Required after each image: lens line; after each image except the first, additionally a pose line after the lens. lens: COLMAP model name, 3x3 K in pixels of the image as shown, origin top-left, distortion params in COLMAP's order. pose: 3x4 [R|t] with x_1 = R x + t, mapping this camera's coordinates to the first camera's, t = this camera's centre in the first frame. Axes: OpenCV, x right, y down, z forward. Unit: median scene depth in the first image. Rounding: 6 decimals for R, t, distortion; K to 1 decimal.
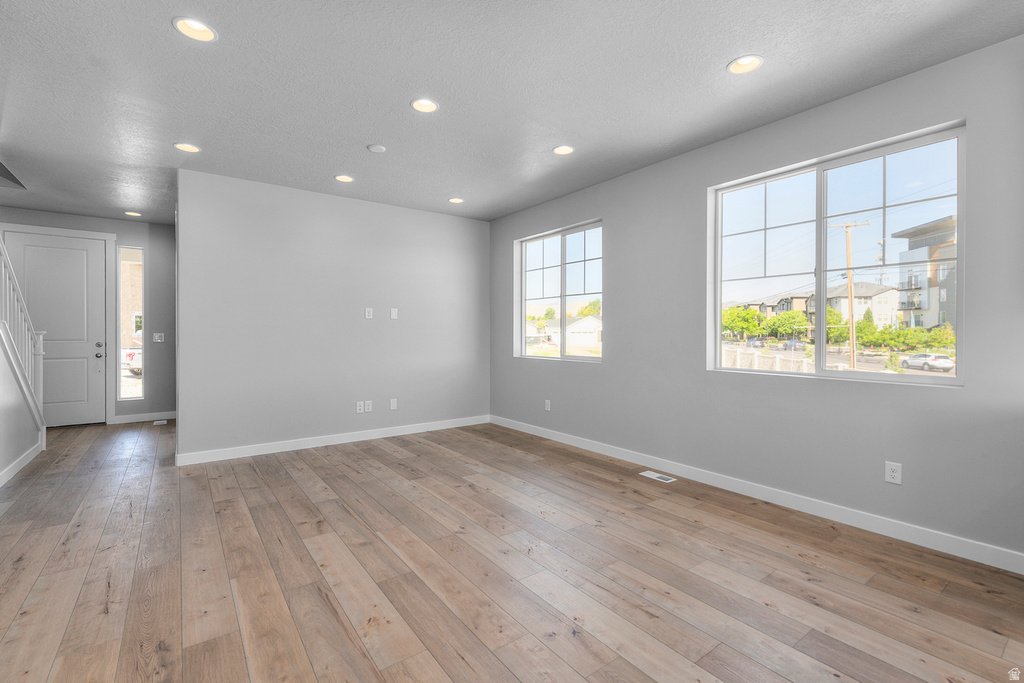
lens RADIAL K [[451.0, 0, 508.6], [0, 451.0, 337.8], [0, 0, 1]] dist [0.000037, -0.000041]
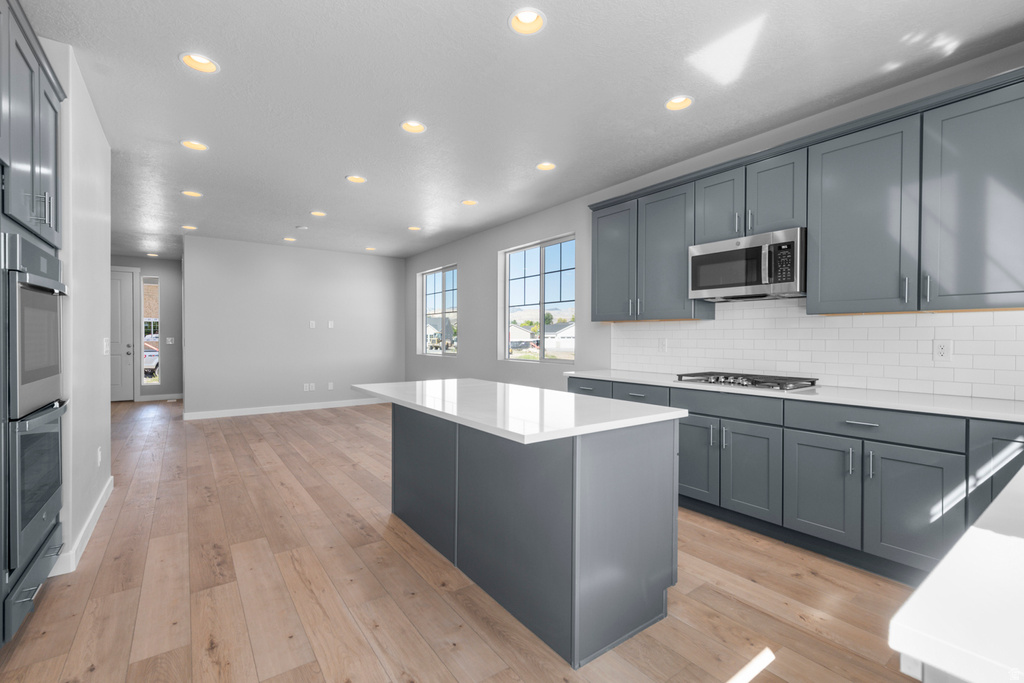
lens RADIAL K [[447.1, 0, 509.2], [0, 447.1, 343.0], [0, 0, 1]] dist [0.001653, 0.000618]
pose [[0.999992, 0.000746, -0.003855, 0.414433], [-0.000744, 1.000000, 0.000473, 0.006918], [0.003856, -0.000470, 0.999992, -0.568969]]
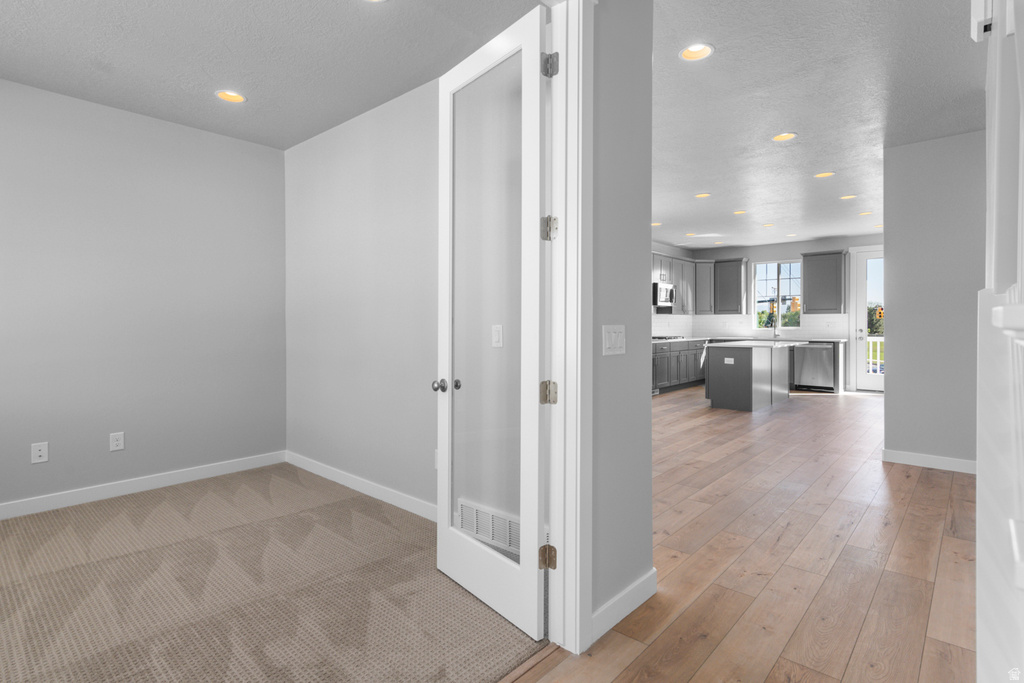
lens RADIAL K [[512.2, 0, 507.5], [0, 512.2, 324.1], [0, 0, 1]] dist [0.000960, -0.000011]
pose [[-0.191950, -0.005340, 0.981390, -1.215027], [0.012597, 0.999889, 0.007904, -0.016637], [-0.981324, 0.013879, -0.191862, 1.220296]]
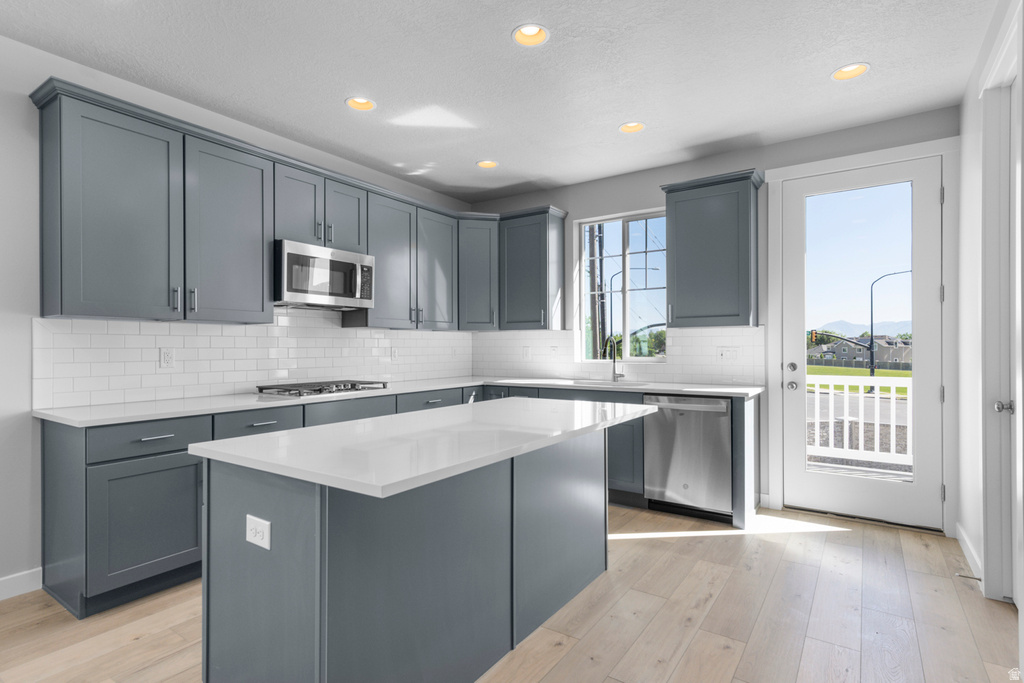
lens RADIAL K [[515.9, 0, 512.9], [0, 515.9, 344.5], [0, 0, 1]] dist [0.013038, -0.000386]
pose [[-0.330388, 0.002014, 0.943843, -0.115403], [0.013720, 0.999902, 0.002670, -0.002268], [-0.943746, 0.013832, -0.330383, 0.145982]]
